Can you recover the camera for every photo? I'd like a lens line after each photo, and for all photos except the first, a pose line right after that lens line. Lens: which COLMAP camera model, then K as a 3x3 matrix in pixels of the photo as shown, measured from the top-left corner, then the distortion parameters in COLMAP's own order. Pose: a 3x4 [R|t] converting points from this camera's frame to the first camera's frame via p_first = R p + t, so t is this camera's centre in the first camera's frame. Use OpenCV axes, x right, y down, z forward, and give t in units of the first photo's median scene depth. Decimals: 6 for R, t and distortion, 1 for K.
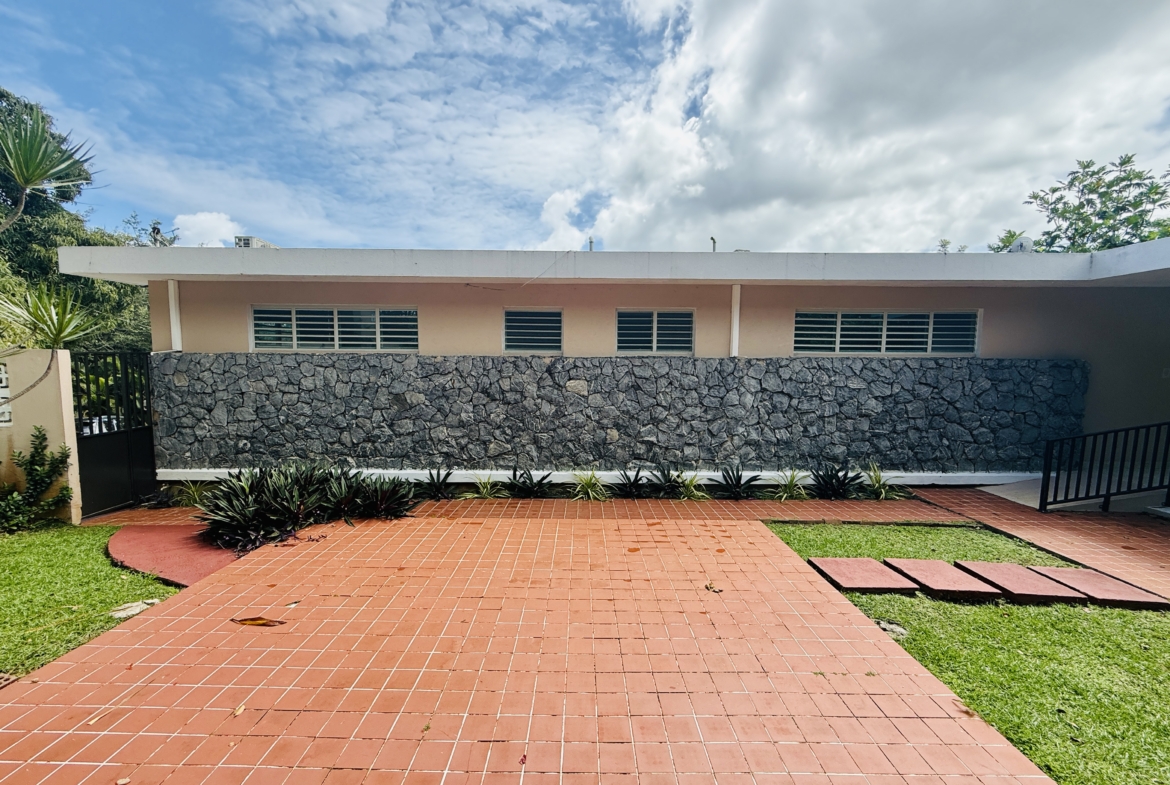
lens RADIAL K [[463.0, 0, 588.8], [0, 463.0, 396.2], [0, 0, 1]] dist [-0.000251, -0.000289]
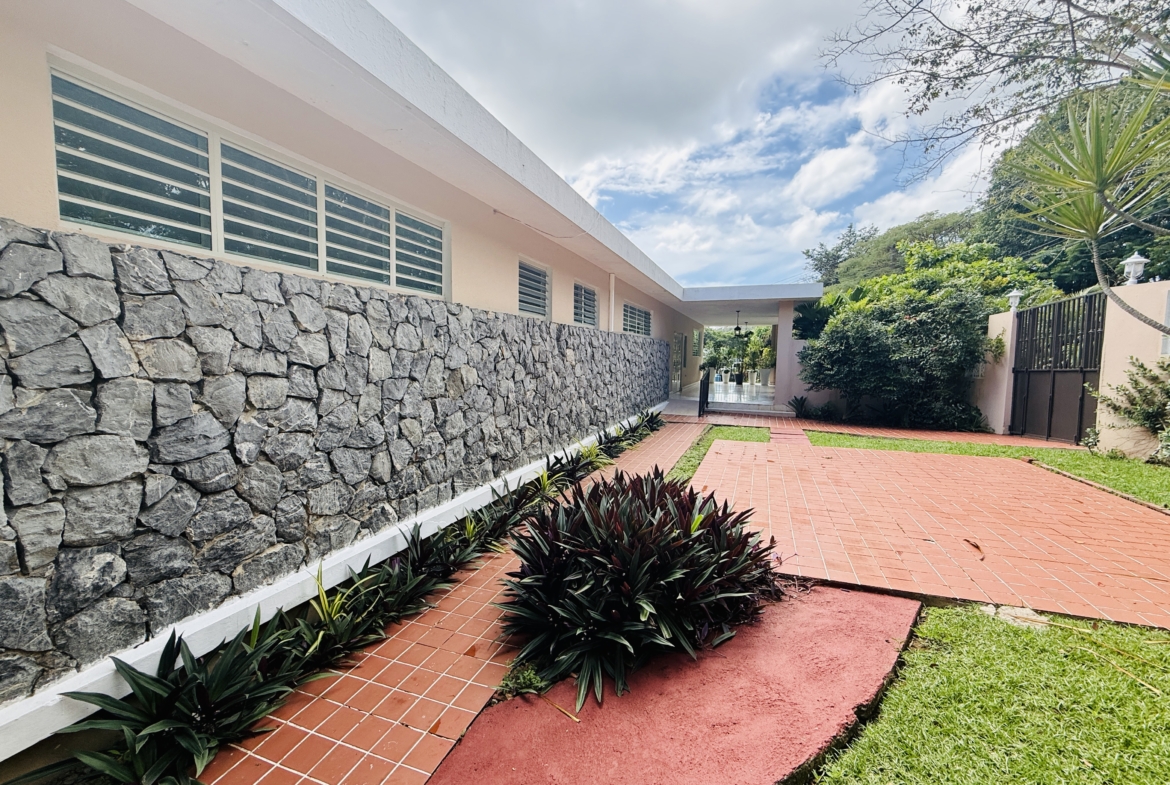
lens RADIAL K [[463.0, 0, 585.3], [0, 463.0, 391.5], [0, 0, 1]] dist [-0.000251, -0.000289]
pose [[0.356664, -0.073219, 0.931359, -0.894156], [0.059292, 0.996688, 0.055649, 0.000226], [-0.932349, 0.035374, 0.359824, 0.633345]]
